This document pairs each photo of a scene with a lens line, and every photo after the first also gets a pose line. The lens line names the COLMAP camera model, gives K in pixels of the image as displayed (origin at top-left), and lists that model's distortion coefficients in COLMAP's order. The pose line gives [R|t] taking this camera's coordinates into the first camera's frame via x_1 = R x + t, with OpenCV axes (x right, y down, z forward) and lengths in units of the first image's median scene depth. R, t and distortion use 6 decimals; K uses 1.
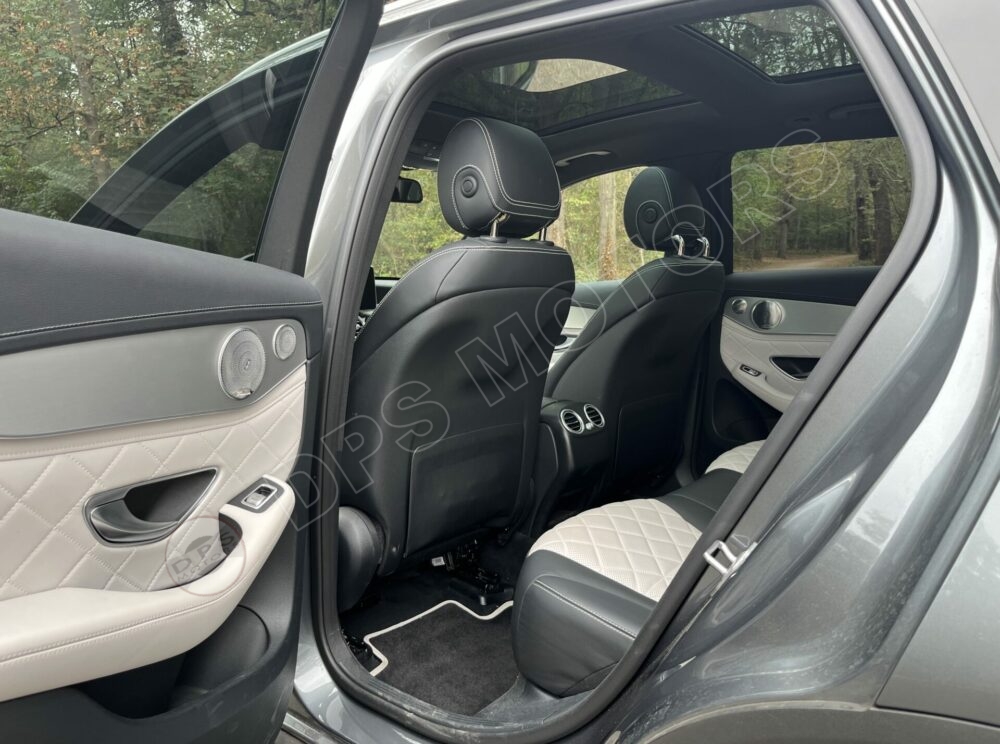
lens RADIAL K [[755.8, 0, 494.9], [0, 755.8, 368.5], [0, 0, 1]] dist [0.058761, -0.083356]
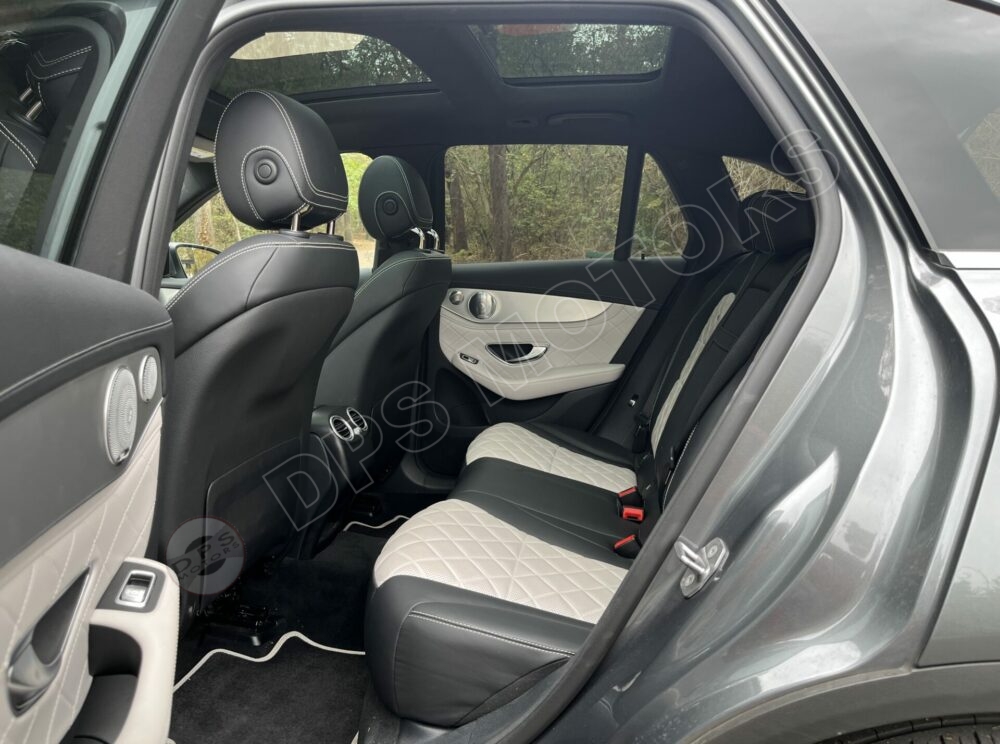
lens RADIAL K [[754.7, 0, 487.3], [0, 754.7, 373.4], [0, 0, 1]] dist [0.053785, -0.073622]
pose [[0.875176, -0.074320, 0.478063, -0.227489], [0.060723, 0.997191, 0.043860, -0.034027], [-0.479980, -0.009355, 0.877230, 0.122702]]
